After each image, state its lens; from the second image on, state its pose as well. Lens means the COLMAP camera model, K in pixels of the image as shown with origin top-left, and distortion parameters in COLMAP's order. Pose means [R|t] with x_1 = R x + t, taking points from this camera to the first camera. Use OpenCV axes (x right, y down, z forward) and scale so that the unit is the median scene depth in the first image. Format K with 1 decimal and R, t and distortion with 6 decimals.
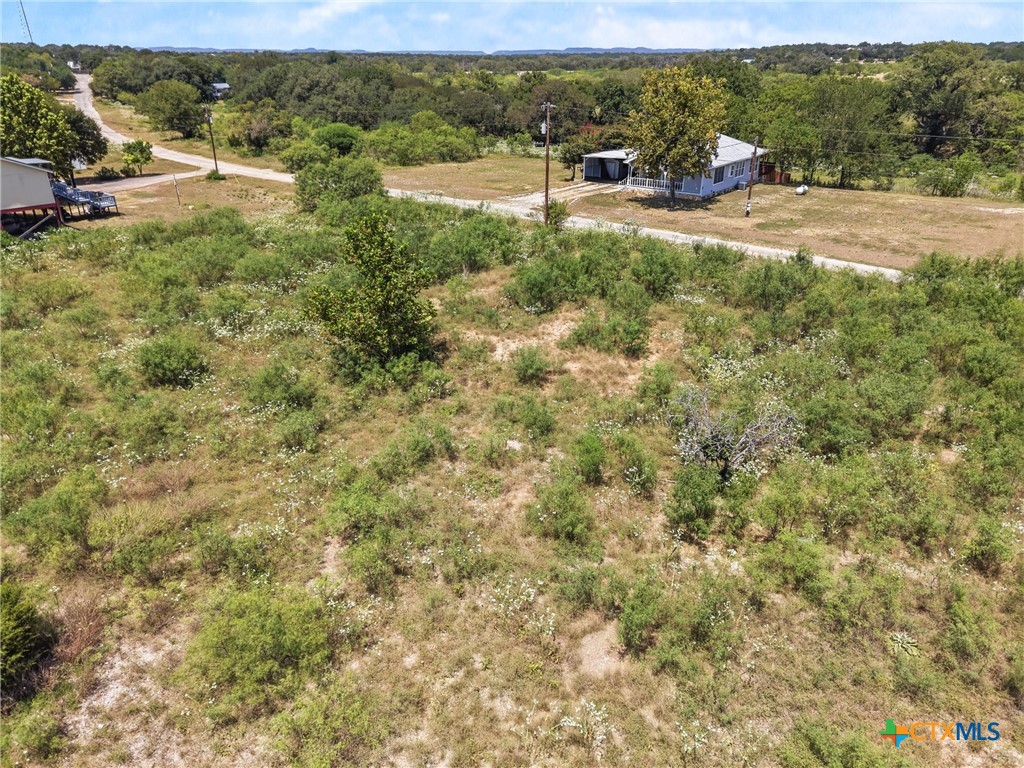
lens RADIAL K [[684.6, 0, 513.4], [0, 684.6, 376.8], [0, 0, 1]] dist [0.030290, -0.027960]
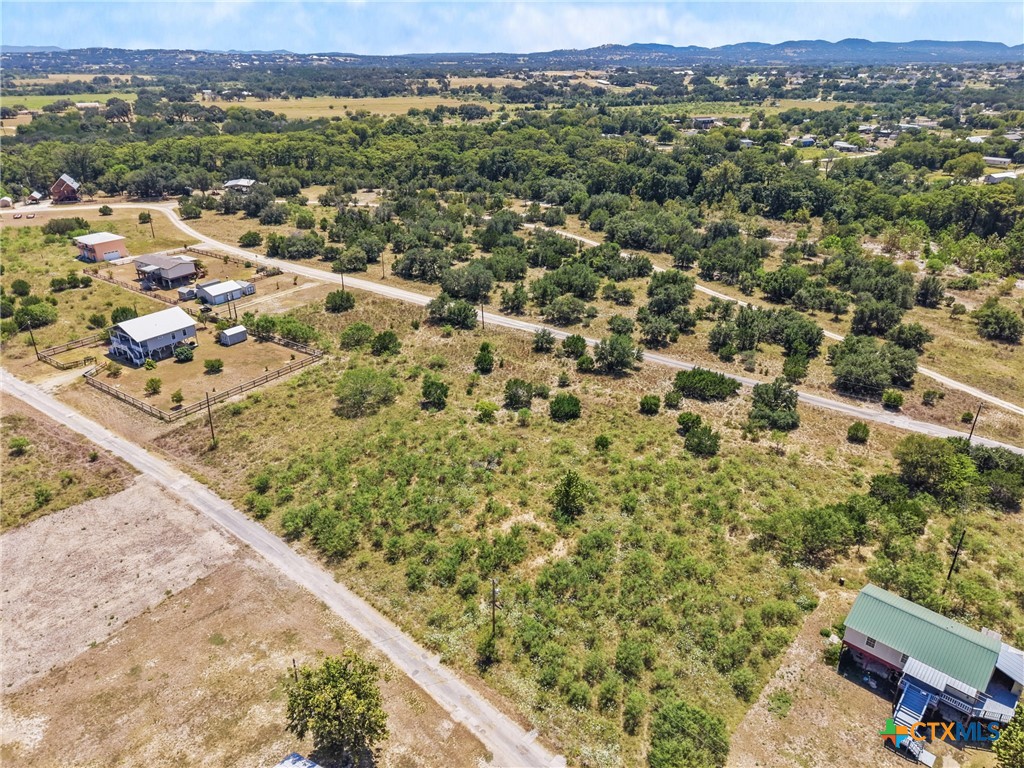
lens RADIAL K [[684.6, 0, 517.7], [0, 684.6, 364.7], [0, 0, 1]] dist [0.030290, -0.027960]
pose [[-0.998178, -0.036428, 0.048098, -0.074621], [0.012423, 0.656014, 0.754646, -2.702139], [-0.059043, 0.753869, -0.654366, 2.437639]]
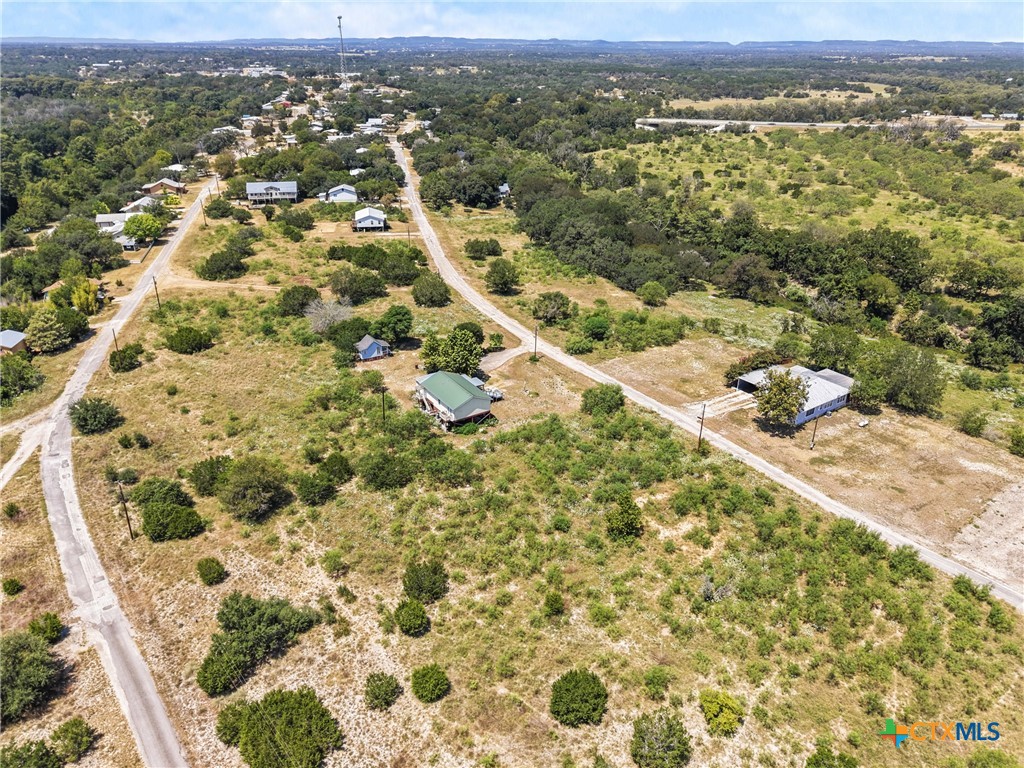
lens RADIAL K [[684.6, 0, 511.0], [0, 684.6, 392.5], [0, 0, 1]] dist [0.030290, -0.027960]
pose [[0.951301, 0.143788, -0.272676, 0.082295], [-0.135904, 0.989574, 0.047688, -0.701645], [0.276690, -0.008308, 0.960923, -2.047181]]
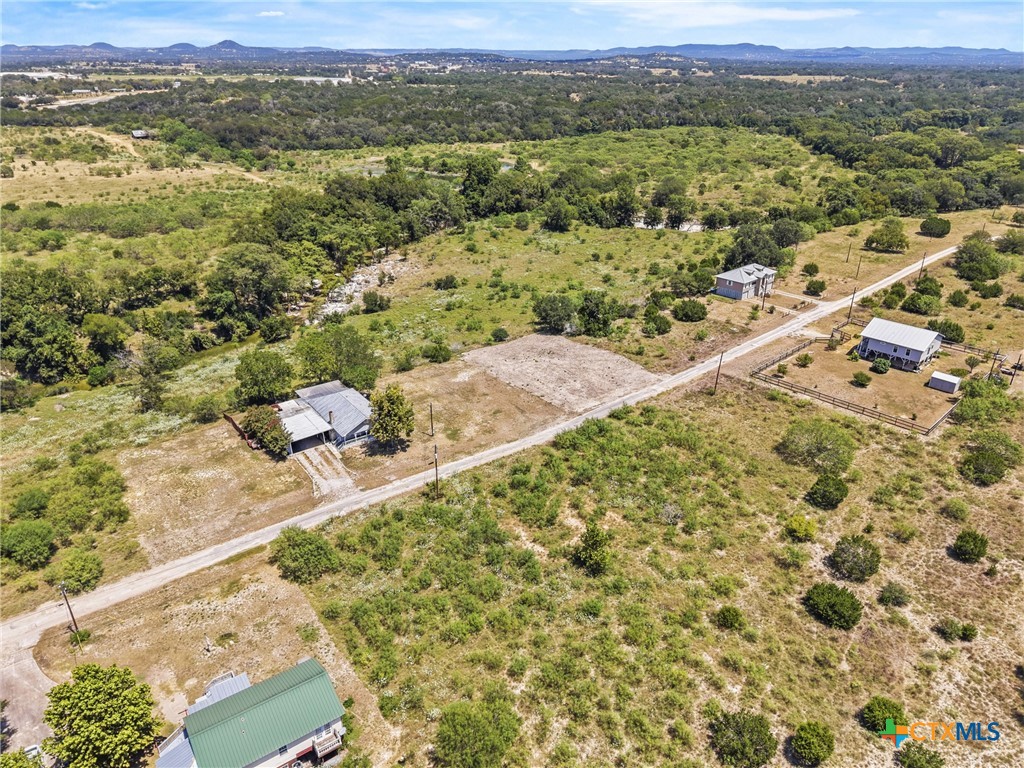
lens RADIAL K [[684.6, 0, 512.5], [0, 684.6, 388.6], [0, 0, 1]] dist [0.030290, -0.027960]
pose [[0.284314, -0.419092, 0.862280, -2.385362], [0.404898, 0.867741, 0.288242, -1.584938], [-0.869036, 0.267184, 0.416400, -0.132941]]
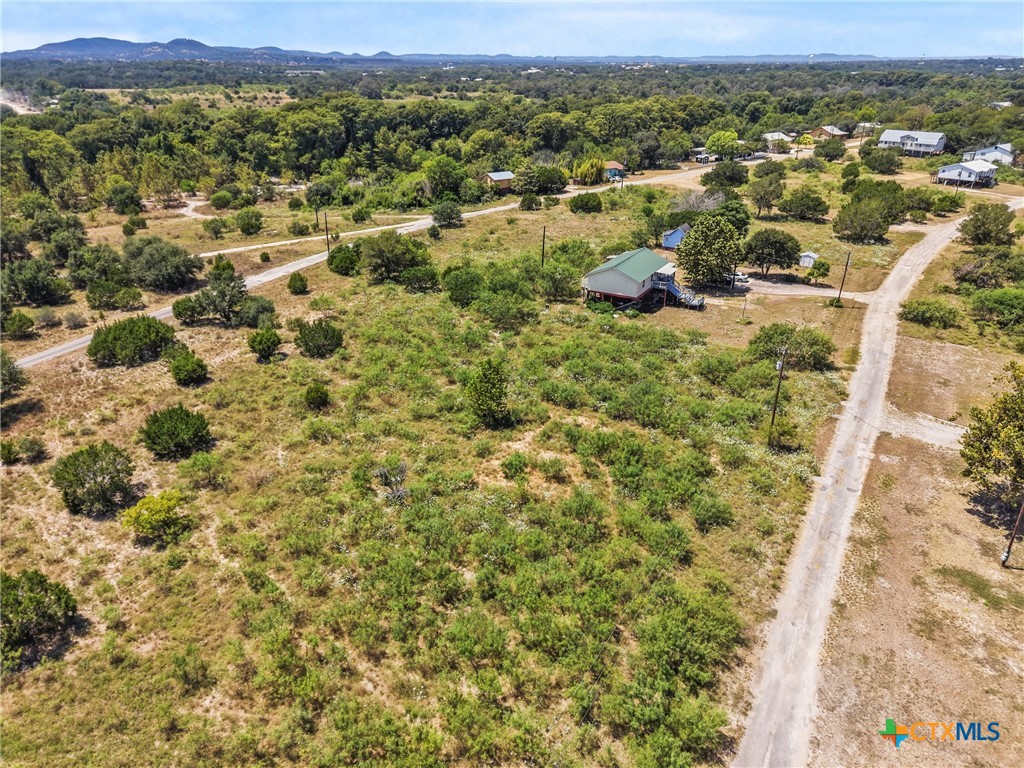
lens RADIAL K [[684.6, 0, 512.1], [0, 684.6, 377.9], [0, 0, 1]] dist [0.030290, -0.027960]
pose [[0.137631, 0.407223, -0.902900, 1.693626], [-0.413509, 0.851957, 0.321215, -0.836461], [0.900038, 0.329148, 0.285646, 0.360643]]
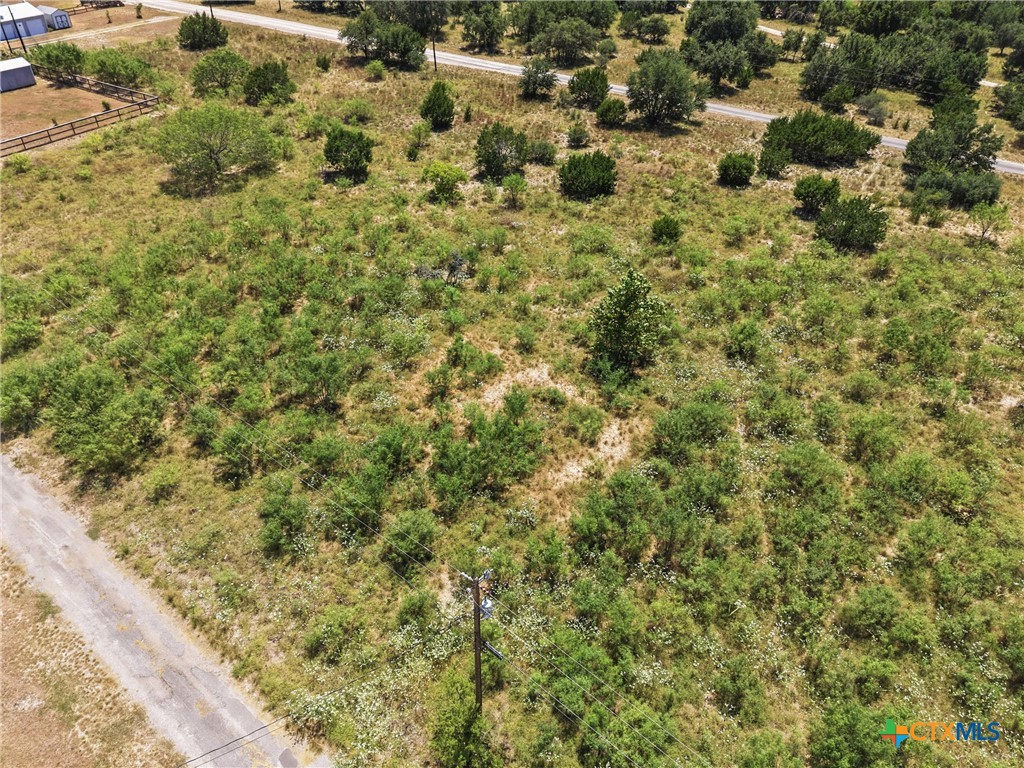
lens RADIAL K [[684.6, 0, 513.2], [0, 684.6, 414.2], [0, 0, 1]] dist [0.030290, -0.027960]
pose [[-0.999695, -0.024553, -0.002556, 0.050577], [-0.012458, 0.412390, 0.910922, -1.282120], [-0.021311, 0.910676, -0.412570, 1.650775]]
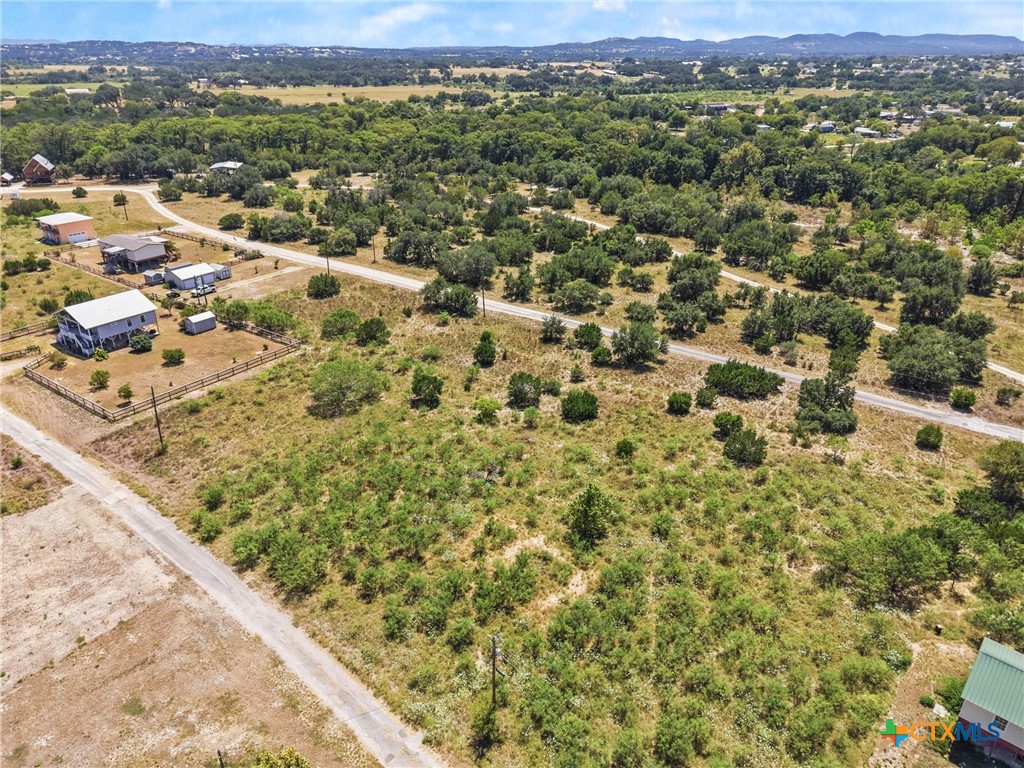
lens RADIAL K [[684.6, 0, 515.8], [0, 684.6, 383.5], [0, 0, 1]] dist [0.030290, -0.027960]
pose [[-0.997675, -0.041189, 0.054304, -0.033372], [0.016003, 0.632919, 0.774053, -2.245419], [-0.066252, 0.773122, -0.630788, 2.085804]]
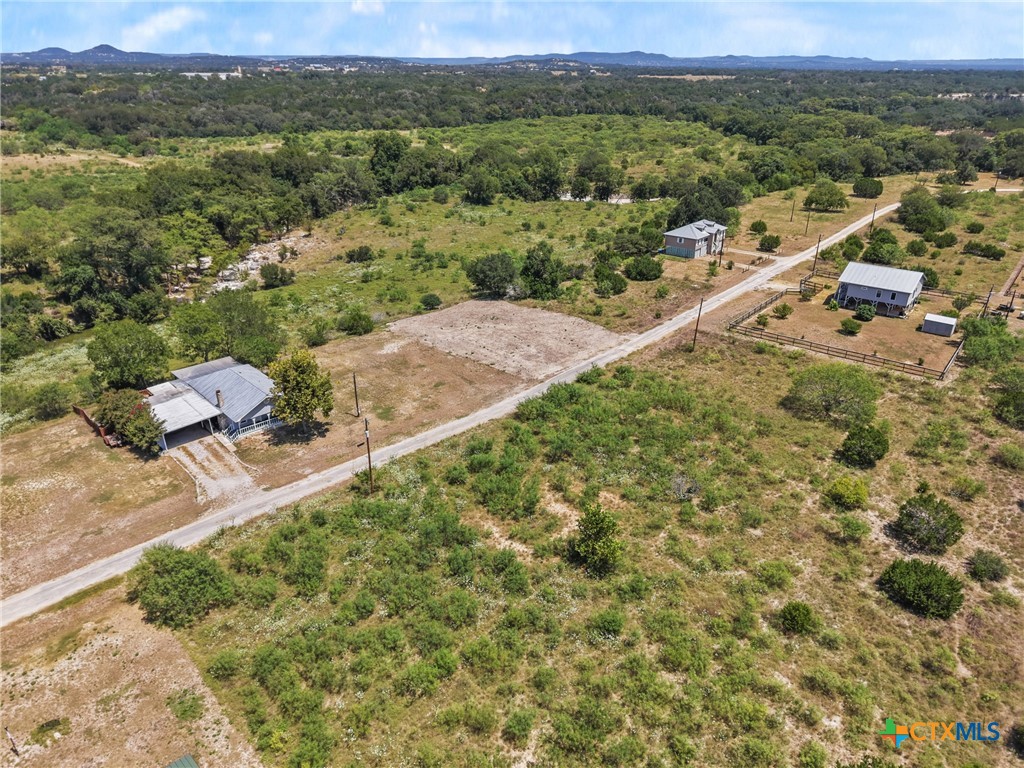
lens RADIAL K [[684.6, 0, 511.9], [0, 684.6, 385.2], [0, 0, 1]] dist [0.030290, -0.027960]
pose [[0.154316, -0.418806, 0.894868, -1.829030], [0.416644, 0.848831, 0.325412, -1.240695], [-0.895877, 0.322625, 0.305481, 0.369261]]
